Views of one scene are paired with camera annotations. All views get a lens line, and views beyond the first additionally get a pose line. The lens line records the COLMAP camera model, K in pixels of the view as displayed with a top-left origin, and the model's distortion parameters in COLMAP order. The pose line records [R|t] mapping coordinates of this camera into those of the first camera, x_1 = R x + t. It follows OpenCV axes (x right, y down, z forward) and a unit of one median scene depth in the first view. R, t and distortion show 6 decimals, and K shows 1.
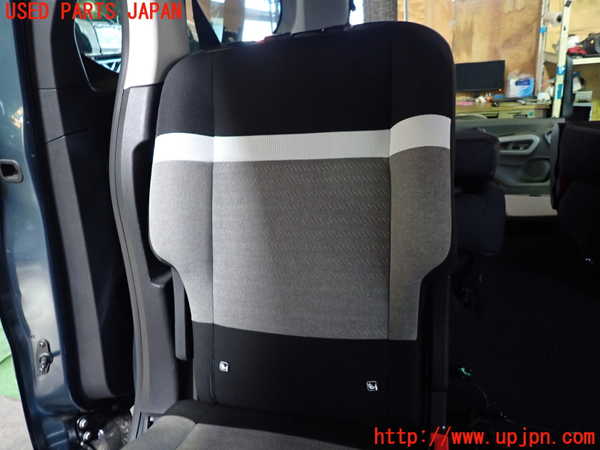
lens RADIAL K [[421.6, 0, 296.6], [0, 421.6, 228.1], [0, 0, 1]] dist [0.001932, -0.008612]
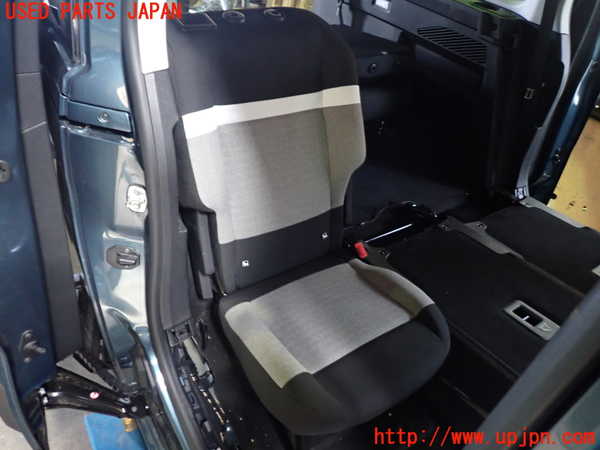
lens RADIAL K [[421.6, 0, 301.2], [0, 421.6, 222.6], [0, 0, 1]] dist [0.001932, -0.008612]
pose [[0.626160, -0.345303, 0.699064, -1.037980], [0.101071, 0.924968, 0.366358, -0.328638], [-0.773116, -0.158743, 0.614078, -0.038246]]
